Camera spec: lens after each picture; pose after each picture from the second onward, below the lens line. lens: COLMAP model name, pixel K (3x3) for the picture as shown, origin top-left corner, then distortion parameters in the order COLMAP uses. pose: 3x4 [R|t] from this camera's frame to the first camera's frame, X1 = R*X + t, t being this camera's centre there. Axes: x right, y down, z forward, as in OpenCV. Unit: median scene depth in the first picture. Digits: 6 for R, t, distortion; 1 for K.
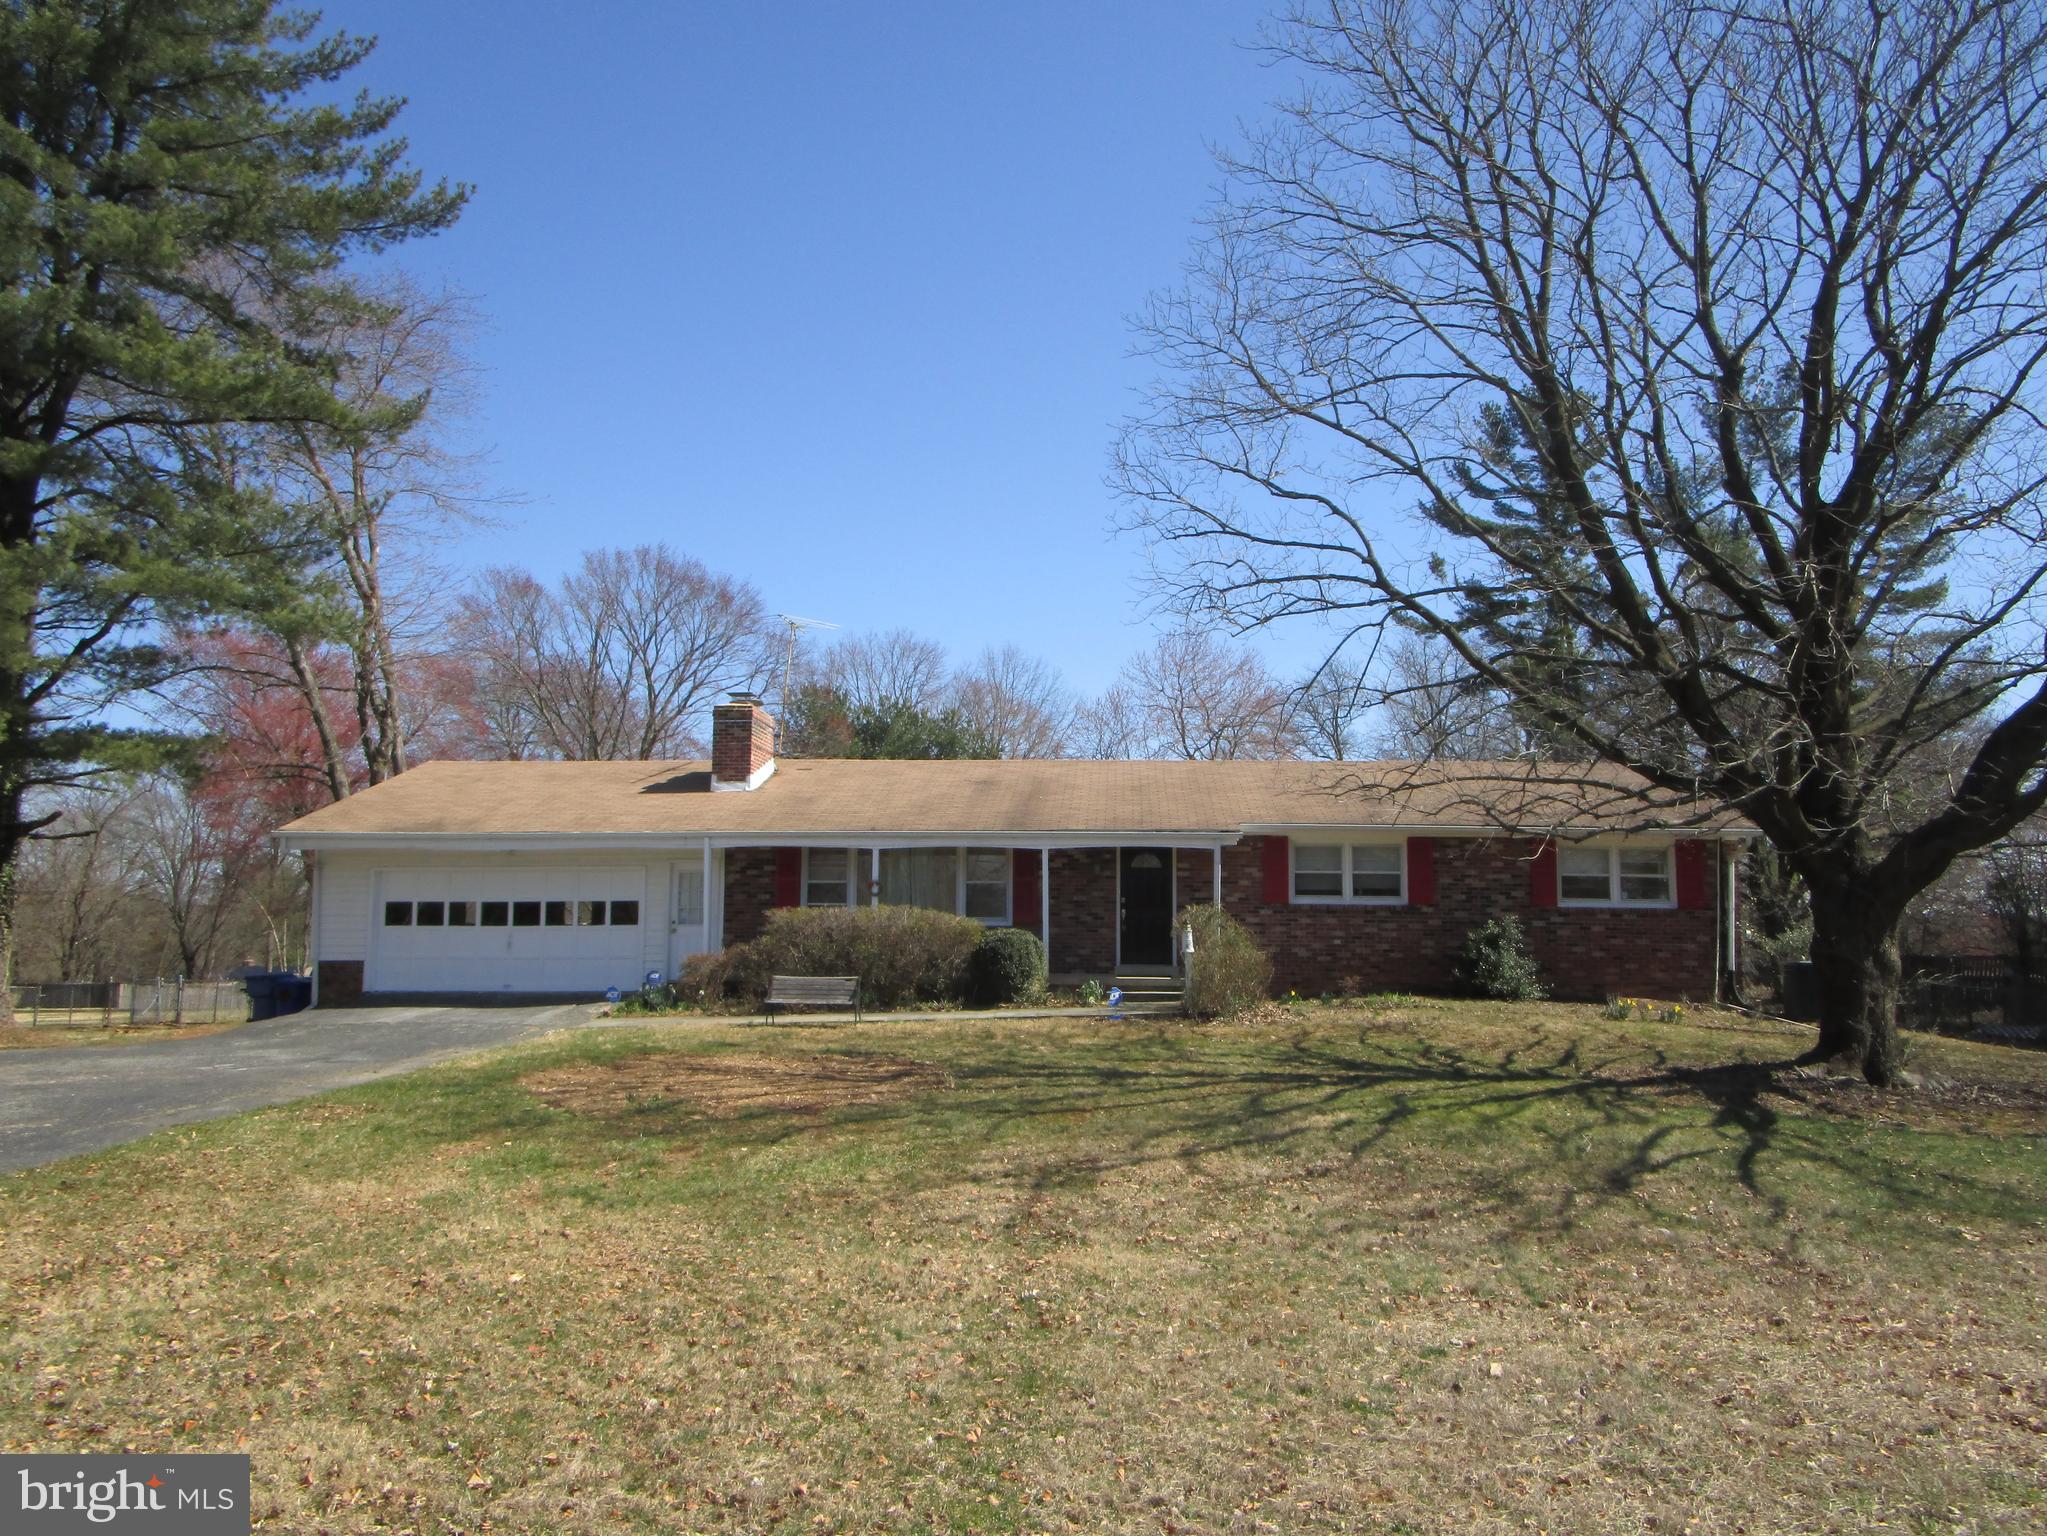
lens RADIAL K [[1479.4, 0, 1033.0], [0, 1479.4, 771.0], [0, 0, 1]] dist [-0.005217, 0.002520]
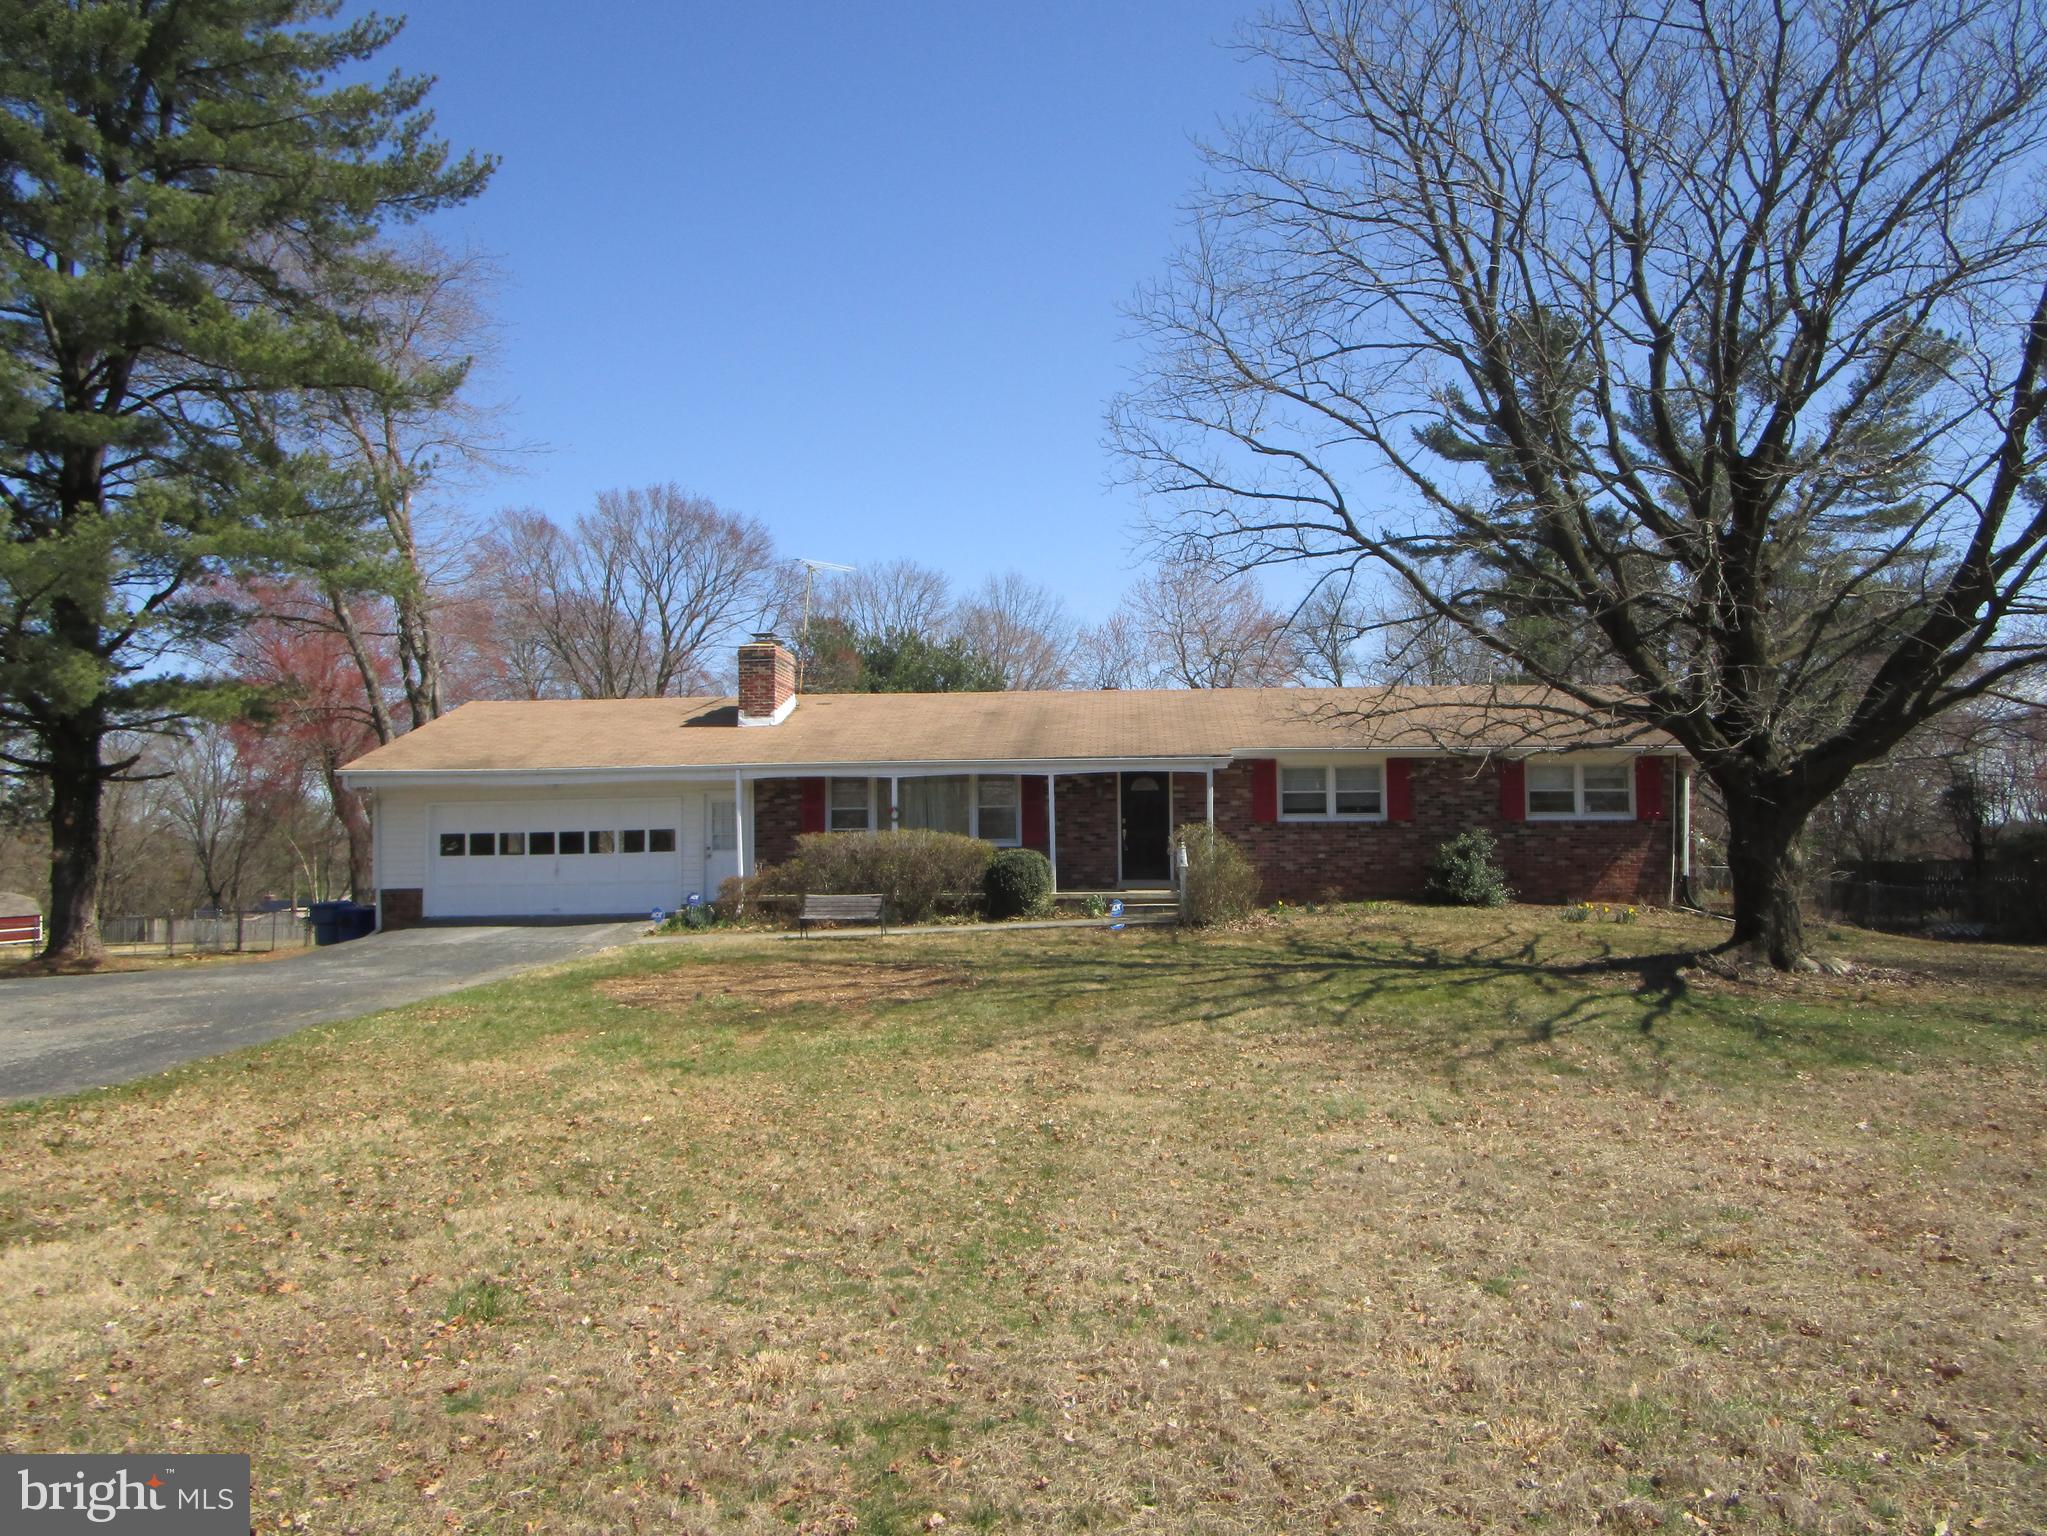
lens RADIAL K [[1485.6, 0, 1021.8], [0, 1485.6, 818.9], [0, 0, 1]] dist [0.040237, 0.000898]
pose [[0.999794, -0.016794, -0.011410, -0.001680], [0.017690, 0.996342, 0.083610, -0.007962], [0.009964, -0.083794, 0.996433, -0.106021]]
